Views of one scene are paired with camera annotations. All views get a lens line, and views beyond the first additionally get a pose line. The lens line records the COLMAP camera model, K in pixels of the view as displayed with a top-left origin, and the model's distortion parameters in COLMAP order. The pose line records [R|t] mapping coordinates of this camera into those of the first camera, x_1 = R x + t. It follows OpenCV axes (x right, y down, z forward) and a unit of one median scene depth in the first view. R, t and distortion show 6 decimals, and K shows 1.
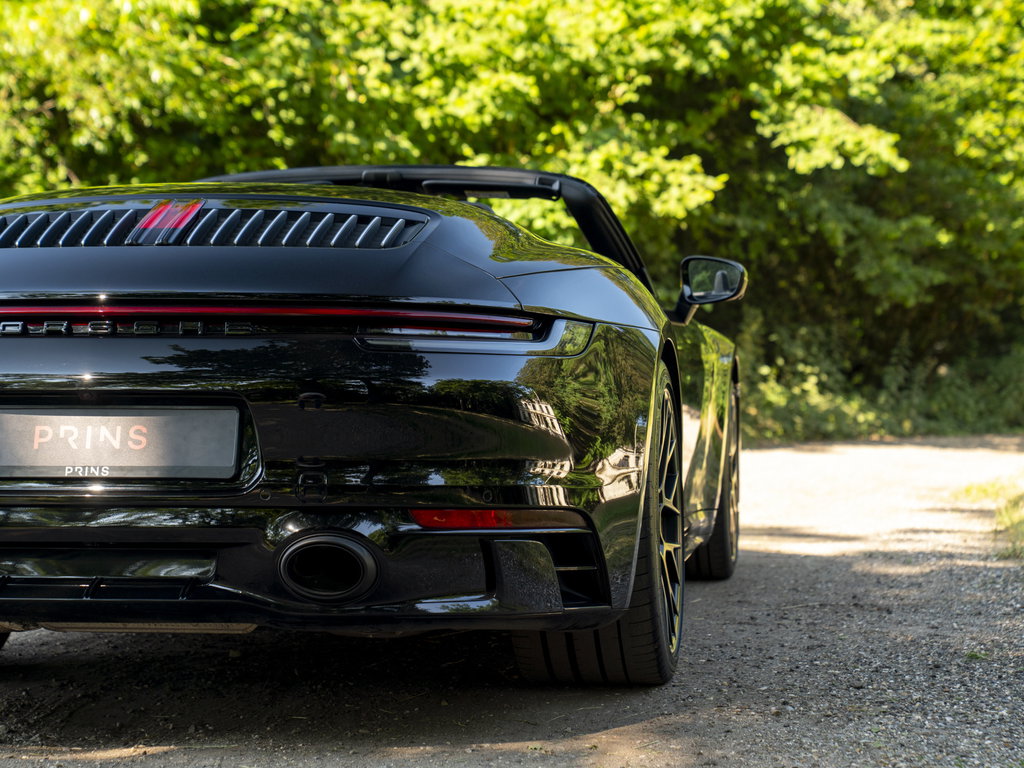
lens RADIAL K [[2030.0, 0, 512.0], [0, 2030.0, 384.0], [0, 0, 1]] dist [0.165626, 0.930213]
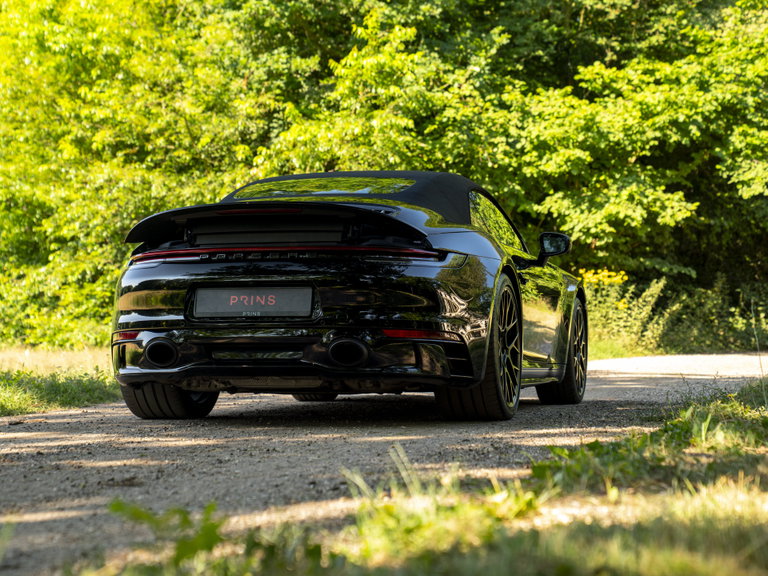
lens RADIAL K [[1522.5, 0, 384.0], [0, 1522.5, 288.0], [0, 0, 1]] dist [0.165626, 0.930213]
pose [[0.992216, -0.008151, -0.124265, -0.002051], [0.004801, 0.999618, -0.027232, 0.008749], [0.124439, 0.026423, 0.991875, -0.367262]]
